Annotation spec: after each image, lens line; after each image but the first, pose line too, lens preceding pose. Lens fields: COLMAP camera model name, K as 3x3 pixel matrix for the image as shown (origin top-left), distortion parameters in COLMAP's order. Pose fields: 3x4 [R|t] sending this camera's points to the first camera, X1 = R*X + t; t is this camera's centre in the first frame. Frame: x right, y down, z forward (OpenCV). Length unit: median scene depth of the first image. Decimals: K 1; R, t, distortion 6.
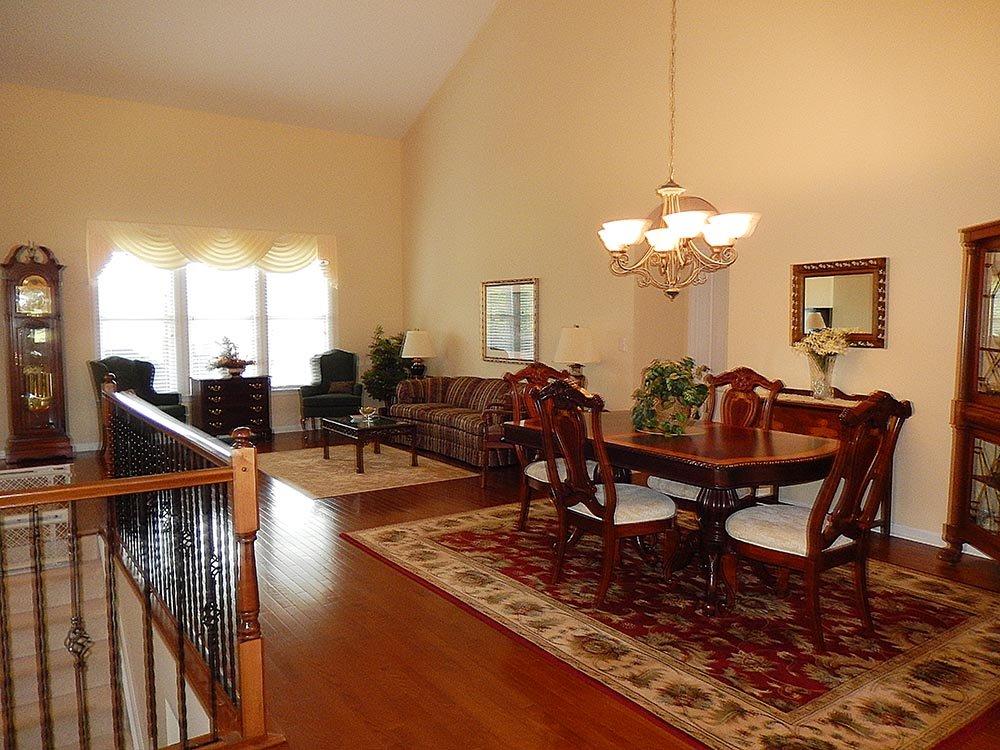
lens RADIAL K [[751.8, 0, 497.9], [0, 751.8, 377.6], [0, 0, 1]] dist [0.001429, 0.002158]
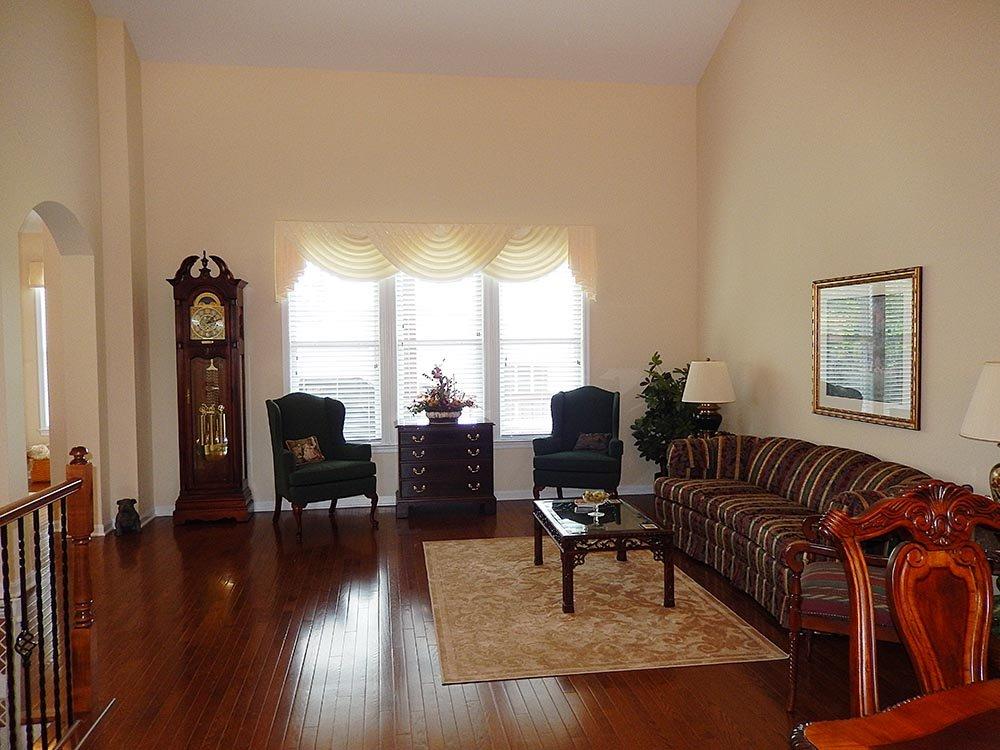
lens RADIAL K [[751.8, 0, 494.8], [0, 751.8, 355.5], [0, 0, 1]] dist [0.001429, 0.002158]
pose [[0.895241, 0.003418, -0.445570, 0.019134], [-0.029161, 0.998276, -0.050932, -0.030456], [0.444628, 0.058590, 0.893797, 0.361900]]
